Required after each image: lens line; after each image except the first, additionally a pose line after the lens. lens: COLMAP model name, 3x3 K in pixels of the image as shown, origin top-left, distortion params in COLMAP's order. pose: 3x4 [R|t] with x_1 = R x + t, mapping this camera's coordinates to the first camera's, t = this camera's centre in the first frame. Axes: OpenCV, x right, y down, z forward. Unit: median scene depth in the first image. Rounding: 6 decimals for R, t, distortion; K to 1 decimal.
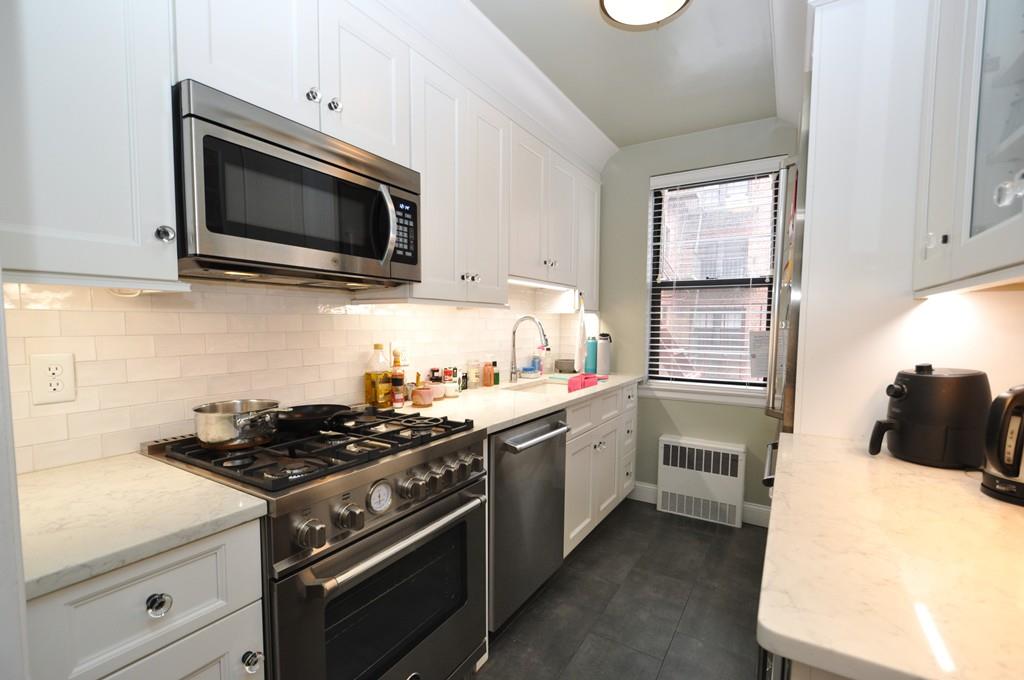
lens RADIAL K [[452.7, 0, 511.1], [0, 452.7, 354.1], [0, 0, 1]] dist [0.006113, -0.004814]
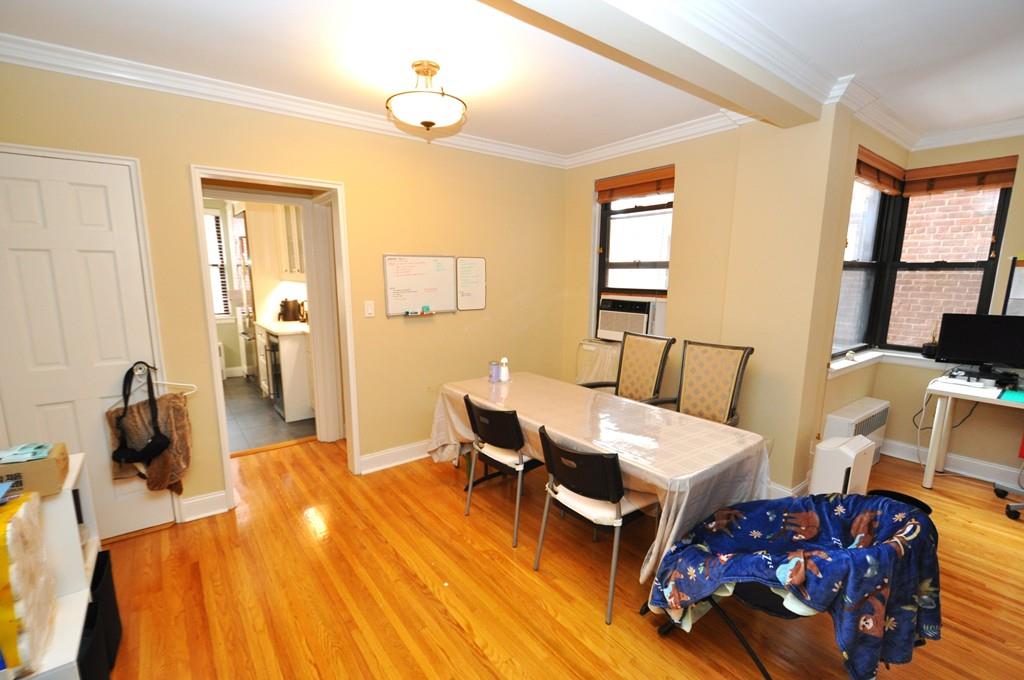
lens RADIAL K [[452.7, 0, 511.1], [0, 452.7, 354.1], [0, 0, 1]] dist [0.006113, -0.004814]
pose [[0.342937, -0.169326, 0.923971, -1.289454], [0.058074, 0.985560, 0.159058, -0.013130], [-0.937561, -0.000888, 0.347818, -1.334144]]
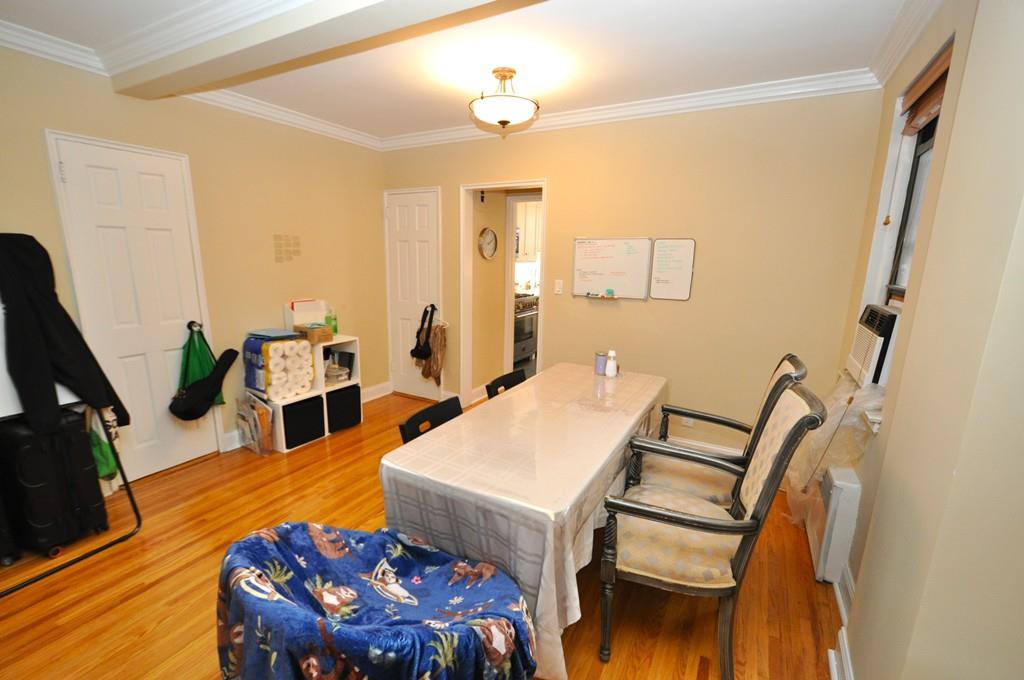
lens RADIAL K [[452.7, 0, 511.1], [0, 452.7, 354.1], [0, 0, 1]] dist [0.006113, -0.004814]
pose [[0.998915, 0.004105, 0.046389, -0.331223], [-0.011022, 0.988644, 0.149871, 0.044369], [-0.045247, -0.150220, 0.987617, -2.068553]]
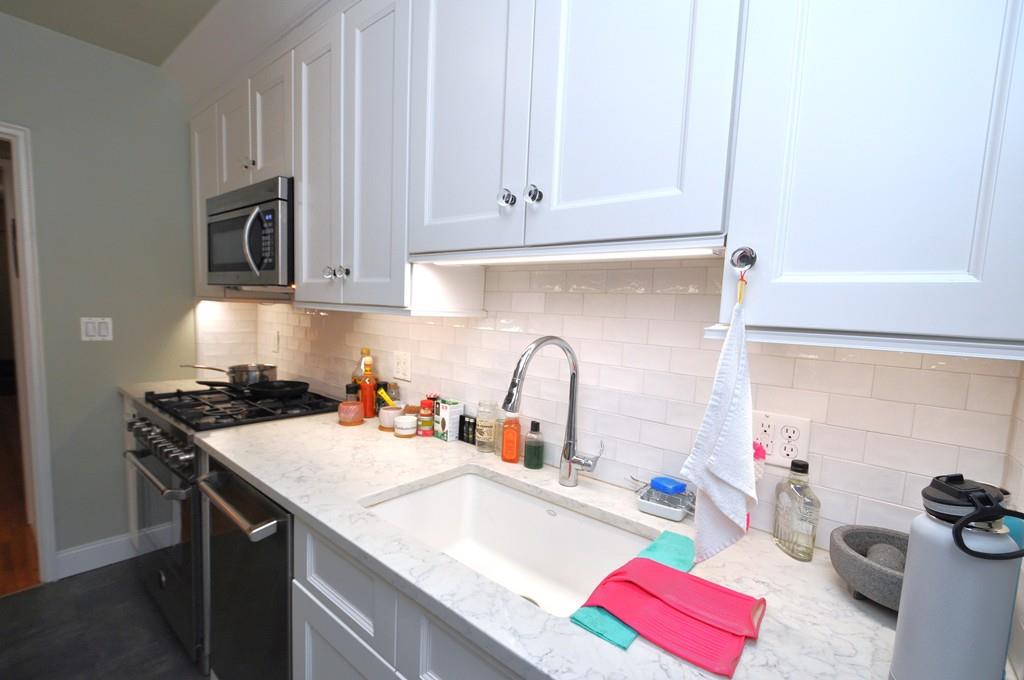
lens RADIAL K [[452.7, 0, 511.1], [0, 452.7, 354.1], [0, 0, 1]] dist [0.006113, -0.004814]
pose [[-0.132836, 0.088305, -0.987196, 0.525067], [-0.111874, 0.988322, 0.103459, -0.123115], [0.984804, 0.124185, -0.121406, 1.186462]]
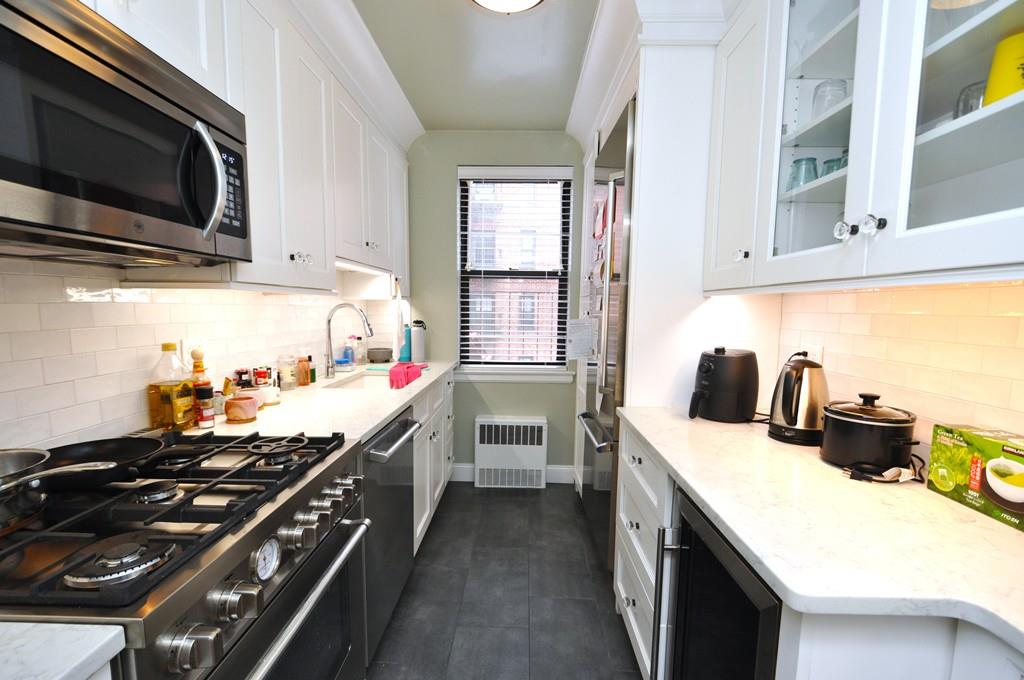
lens RADIAL K [[442.4, 0, 511.3], [0, 442.4, 352.5], [0, 0, 1]] dist [0.001594, -0.000263]
pose [[0.863647, -0.047430, 0.501860, -0.146801], [0.028116, 0.998546, 0.045988, -0.020827], [-0.503312, -0.025607, 0.863725, 0.096472]]
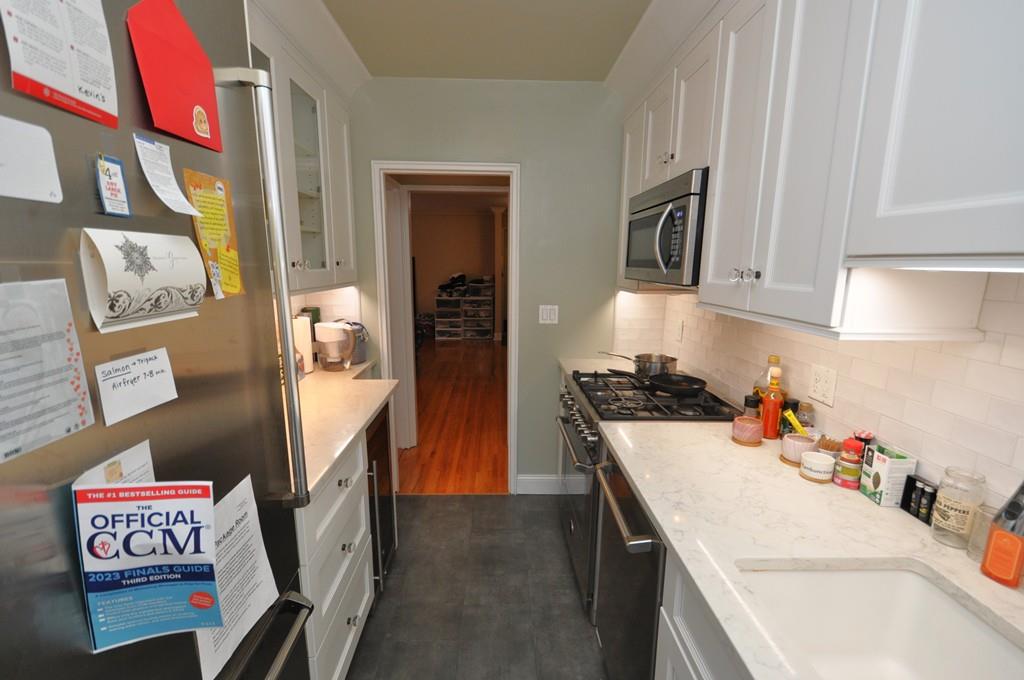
lens RADIAL K [[461.9, 0, 512.1], [0, 461.9, 353.7], [0, 0, 1]] dist [0.010633, -0.009067]
pose [[-0.829803, 0.094782, -0.549948, 0.471219], [-0.052613, 0.967794, 0.246183, -0.174264], [0.555571, 0.233218, -0.798092, 1.167161]]
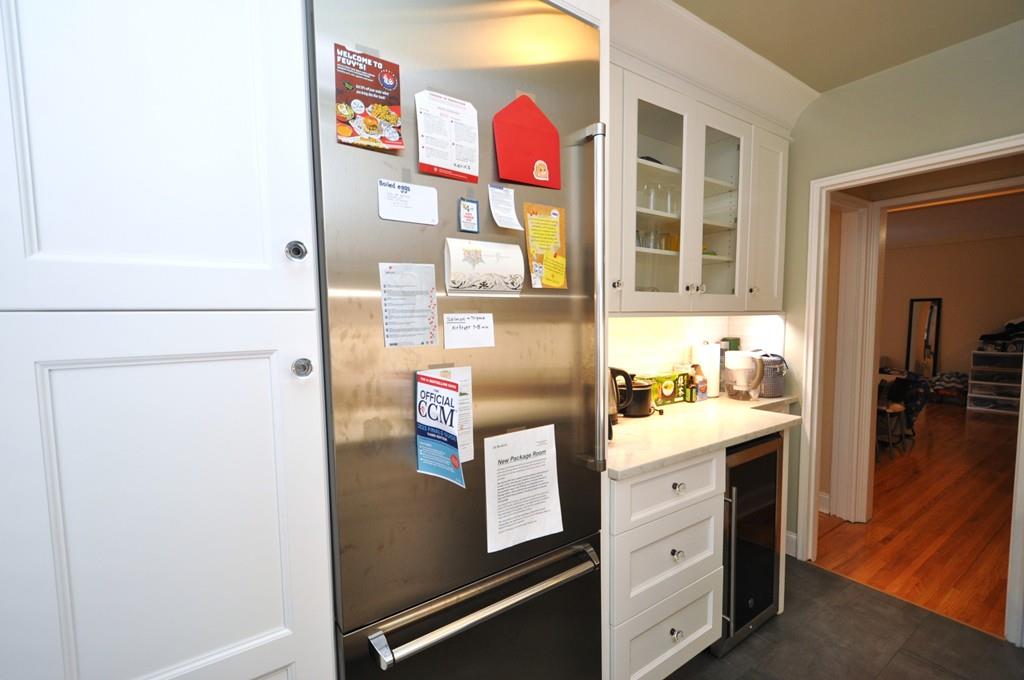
lens RADIAL K [[452.7, 0, 511.1], [0, 452.7, 354.1], [0, 0, 1]] dist [0.006113, -0.004814]
pose [[-0.916580, -0.024533, 0.399098, 0.291945], [0.035894, 0.989038, 0.143232, -0.118523], [-0.398237, 0.145609, -0.905652, 1.220405]]
